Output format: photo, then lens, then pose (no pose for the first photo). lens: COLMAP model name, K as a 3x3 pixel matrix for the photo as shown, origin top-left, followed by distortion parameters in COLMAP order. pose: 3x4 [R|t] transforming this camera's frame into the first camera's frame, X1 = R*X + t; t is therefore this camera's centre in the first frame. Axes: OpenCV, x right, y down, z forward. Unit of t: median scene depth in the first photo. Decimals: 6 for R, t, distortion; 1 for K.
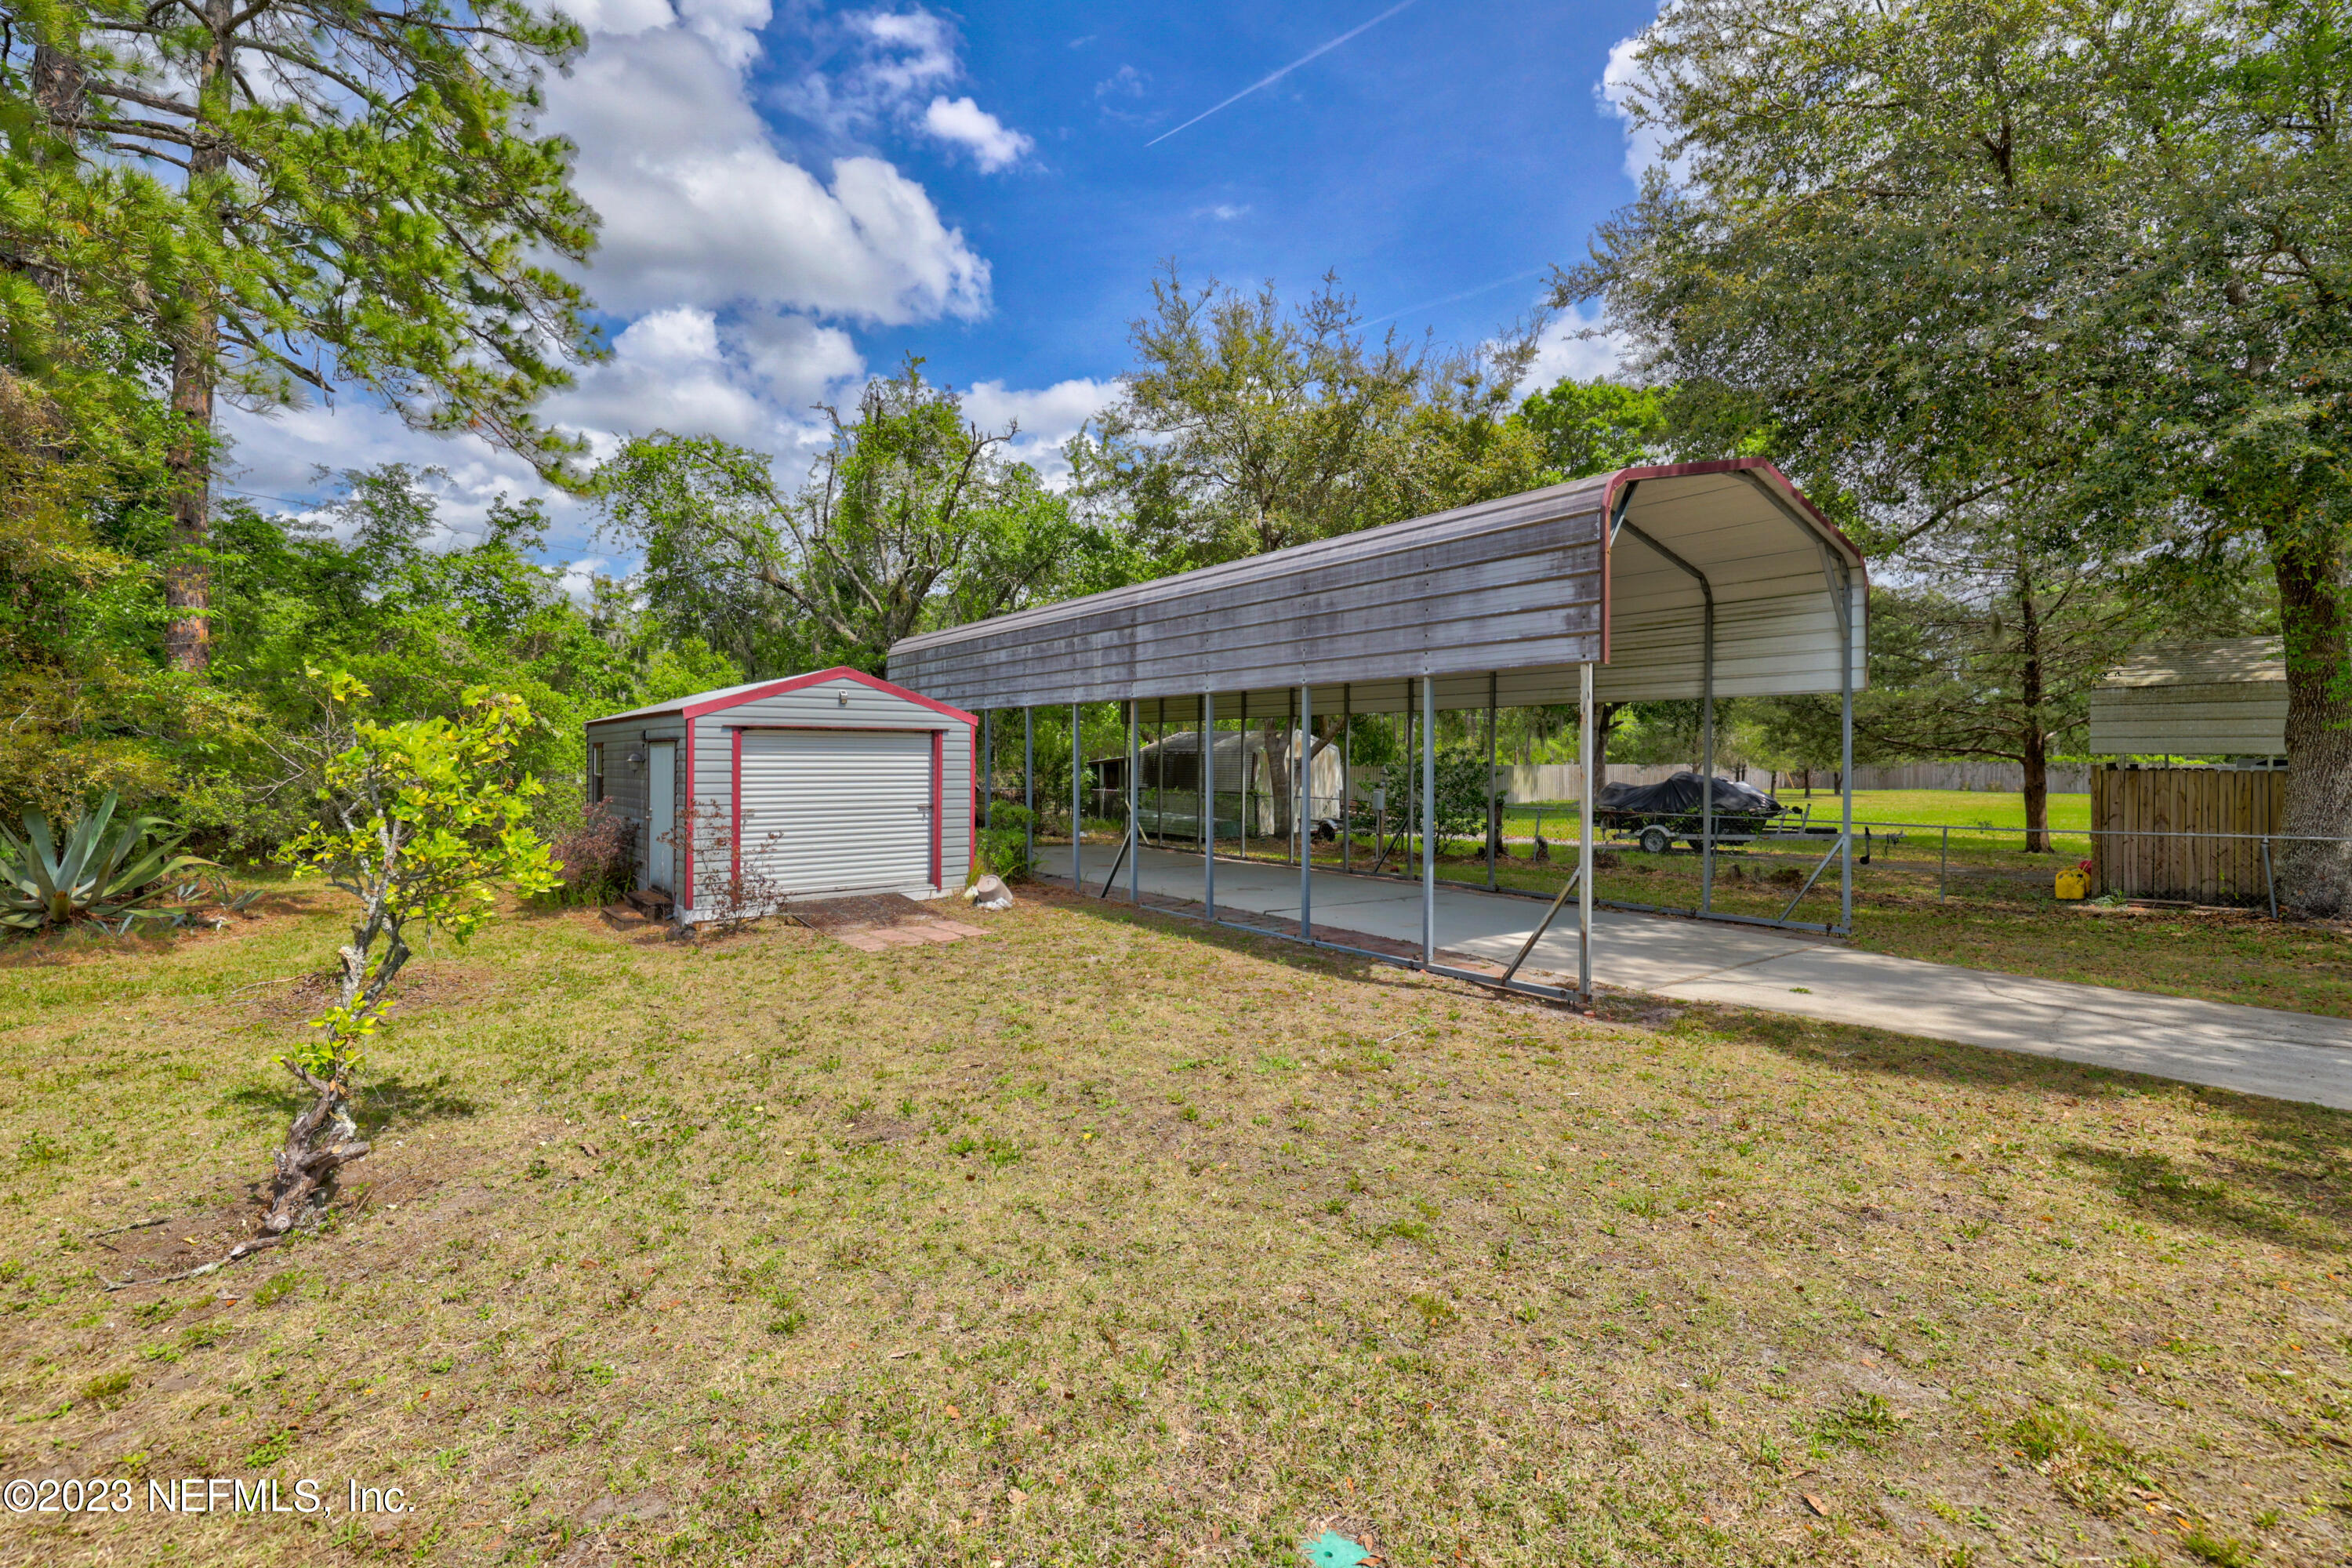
lens RADIAL K [[989.5, 0, 1174.4], [0, 989.5, 769.3], [0, 0, 1]] dist [-0.003069, -0.000221]
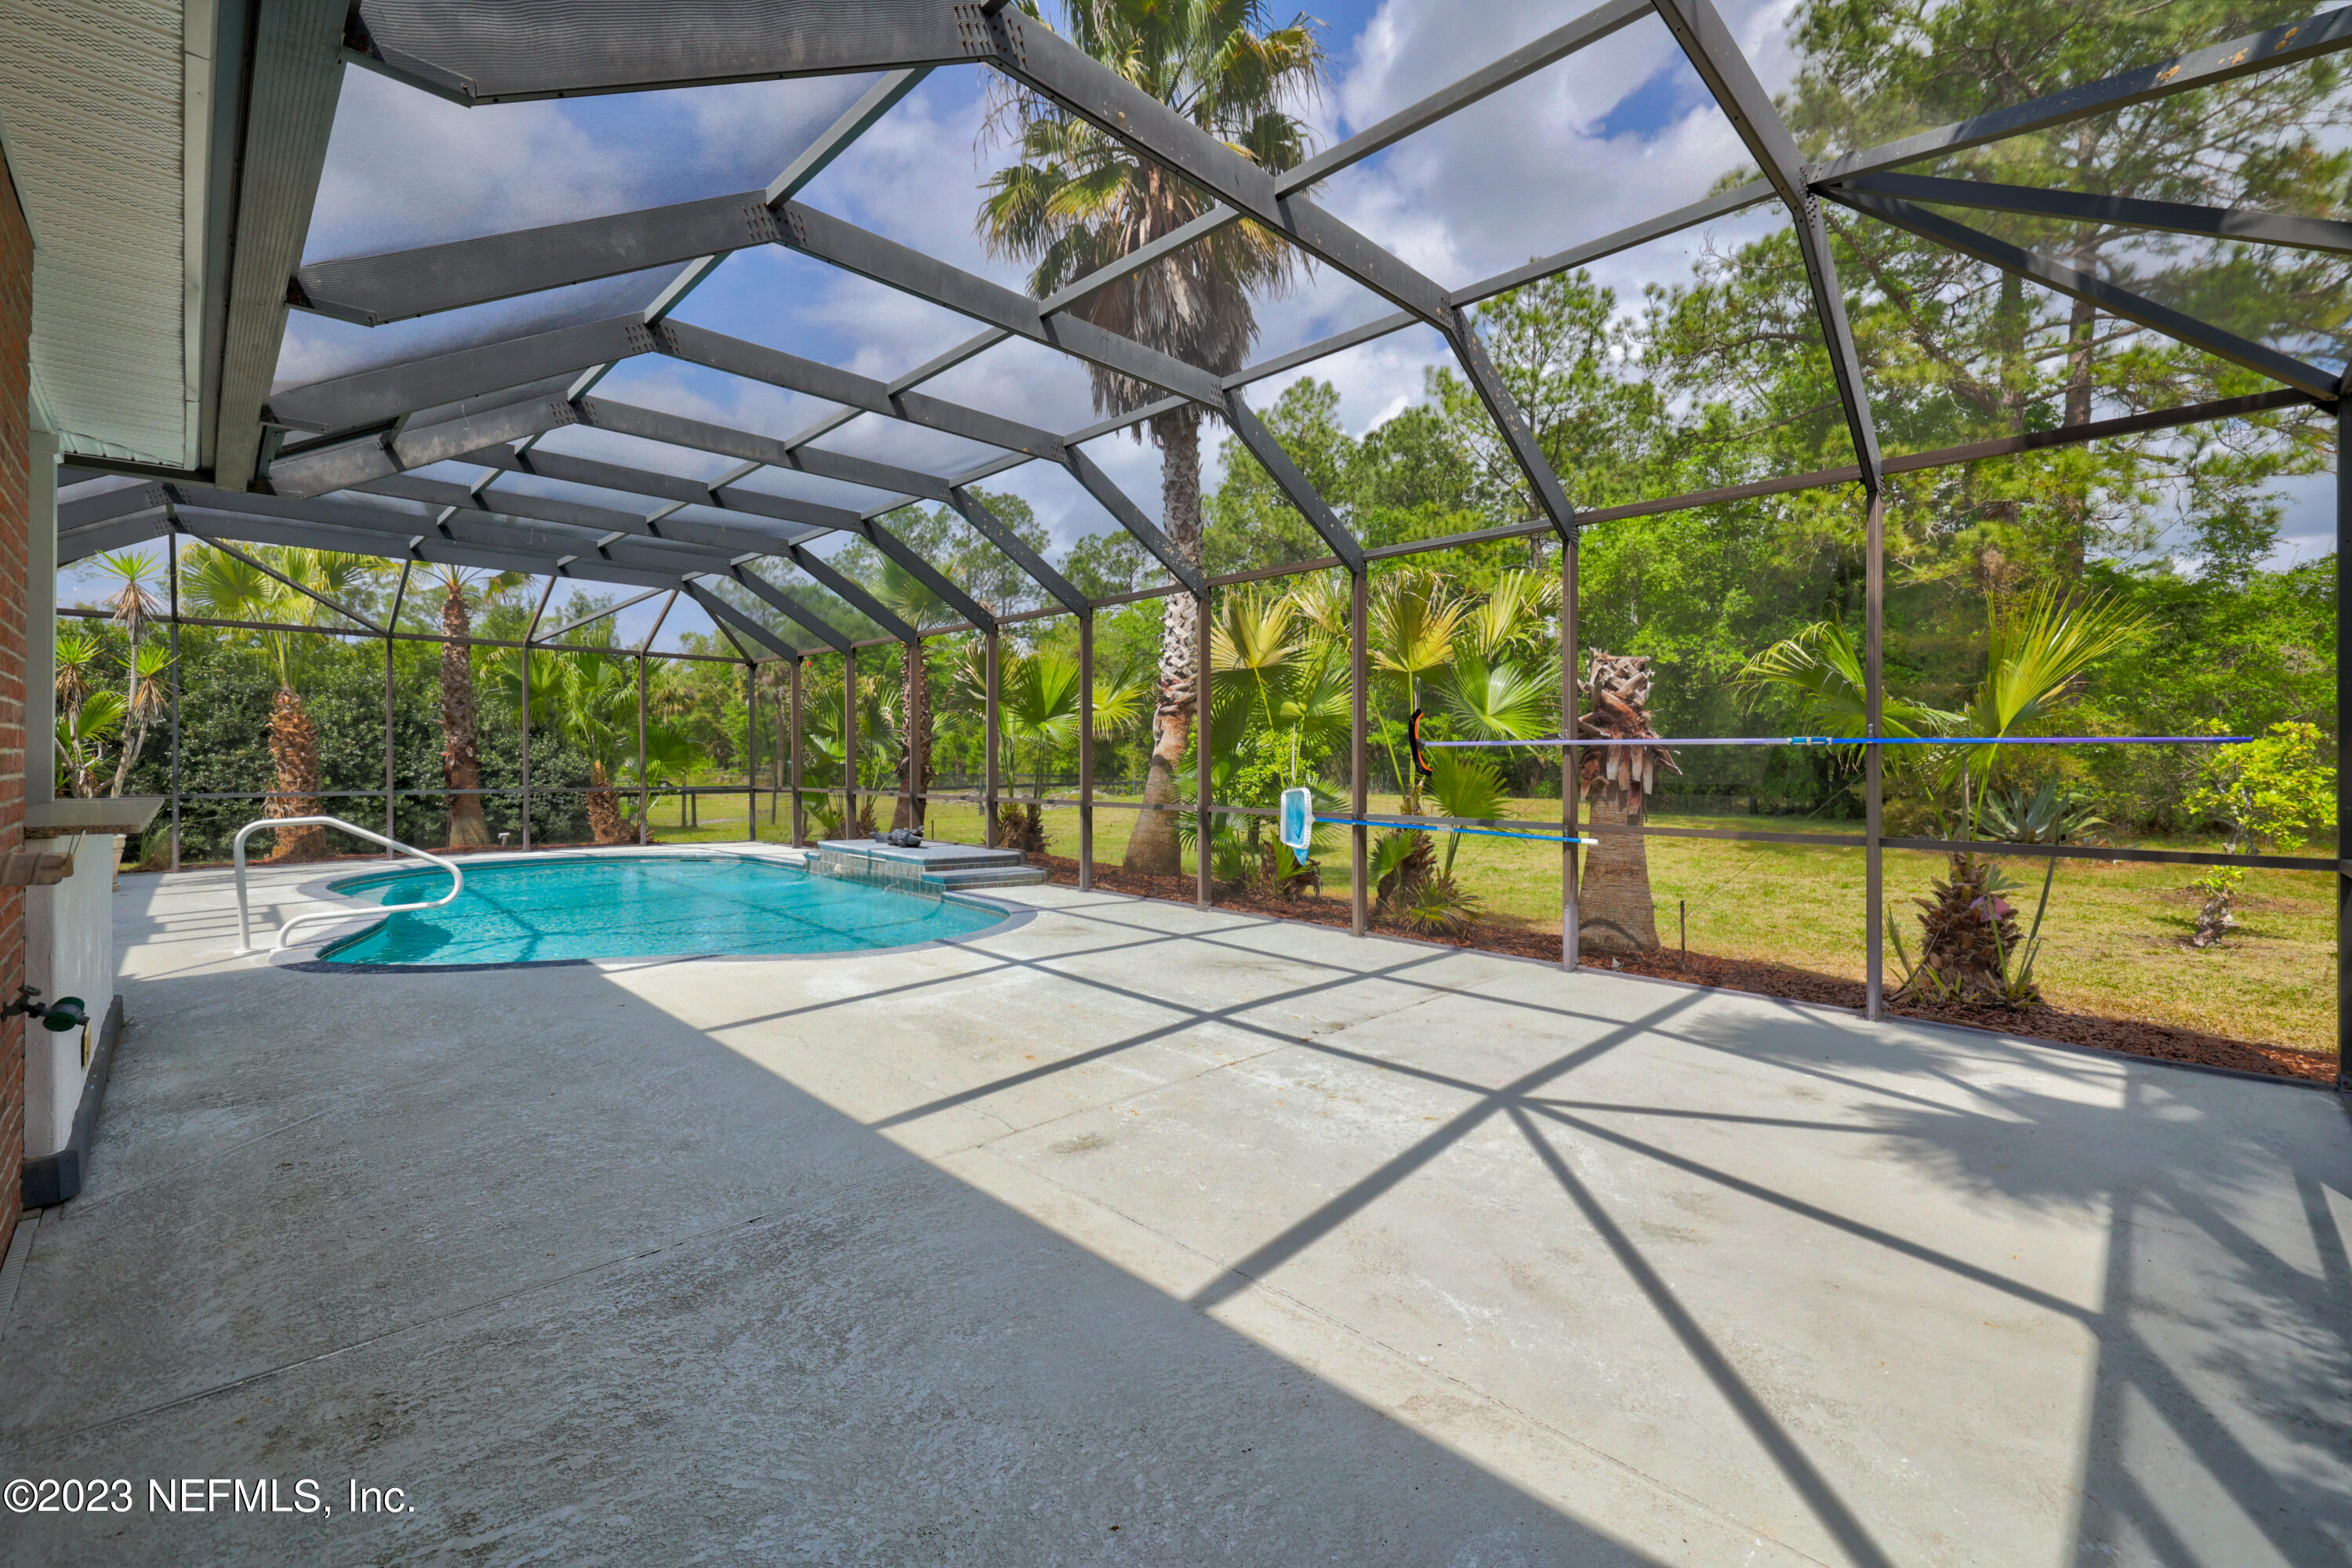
lens RADIAL K [[989.5, 0, 1173.7], [0, 989.5, 770.3], [0, 0, 1]] dist [-0.003069, -0.000221]
pose [[0.083517, -0.000344, -0.996506, 0.250624], [-0.000265, 1.000000, -0.000368, 0.004255], [0.996506, 0.000295, 0.083517, -0.327774]]
